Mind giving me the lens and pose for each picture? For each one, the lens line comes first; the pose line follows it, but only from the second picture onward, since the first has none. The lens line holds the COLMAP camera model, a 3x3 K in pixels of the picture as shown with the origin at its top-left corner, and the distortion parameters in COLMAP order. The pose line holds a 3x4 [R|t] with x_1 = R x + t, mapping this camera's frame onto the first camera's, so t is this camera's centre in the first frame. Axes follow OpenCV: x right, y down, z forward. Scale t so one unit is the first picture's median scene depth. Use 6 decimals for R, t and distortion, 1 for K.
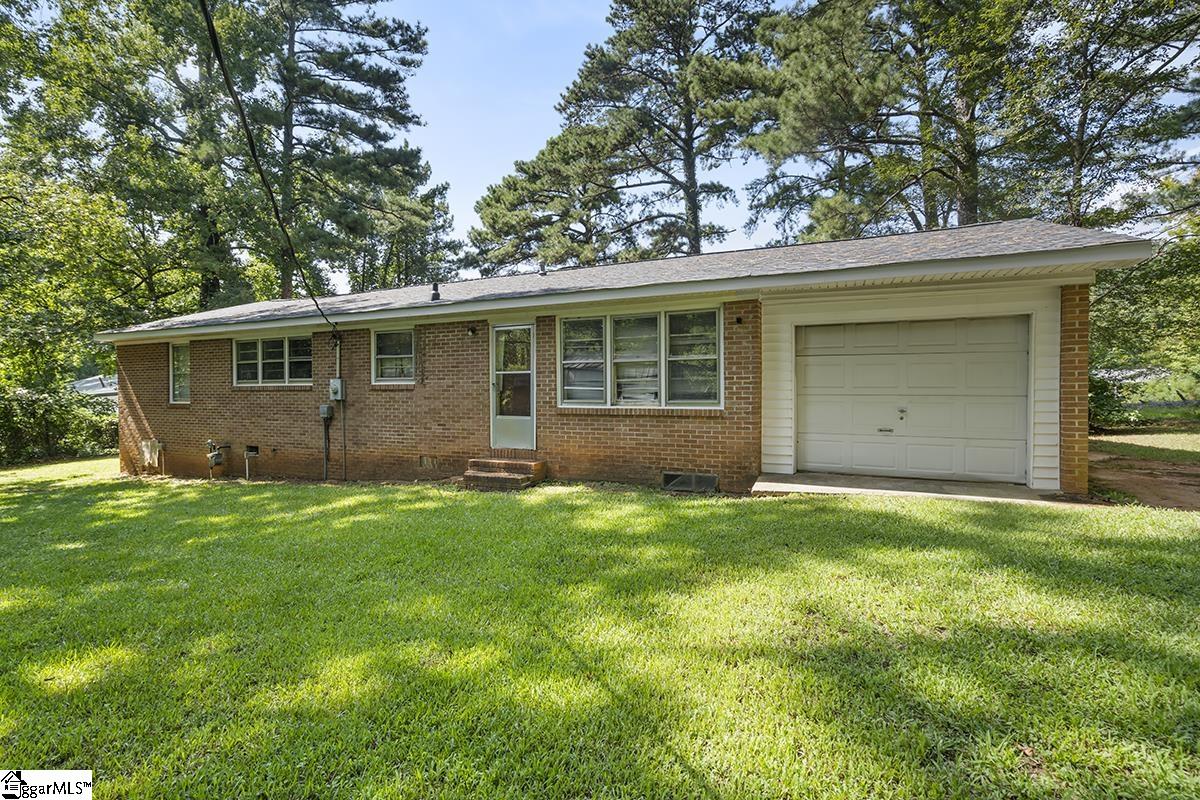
lens RADIAL K [[553.5, 0, 599.5], [0, 553.5, 401.5], [0, 0, 1]] dist [0.000095, 0.000093]
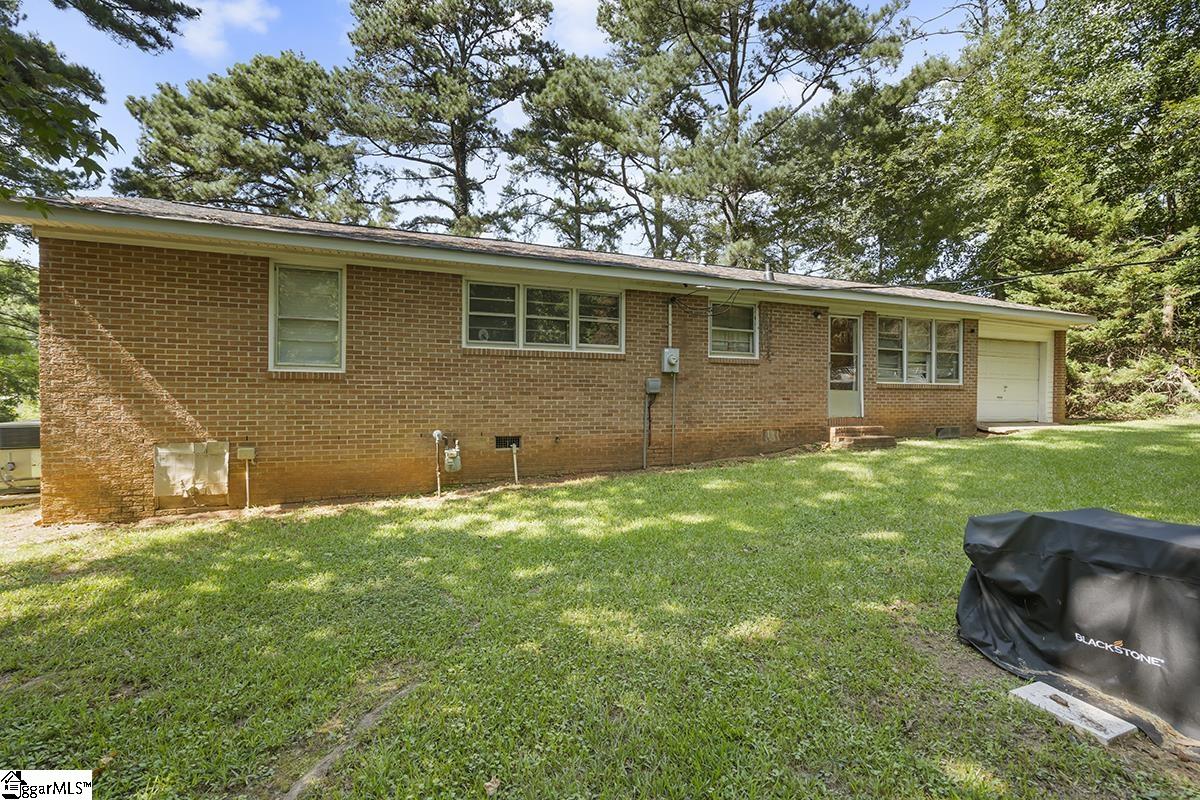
lens RADIAL K [[553.5, 0, 599.3], [0, 553.5, 398.0], [0, 0, 1]] dist [0.000095, 0.000093]
pose [[0.669539, 0.001074, 0.742776, -1.175056], [0.002082, 0.999992, -0.003322, 0.038721], [-0.742774, 0.003770, 0.669532, 0.494299]]
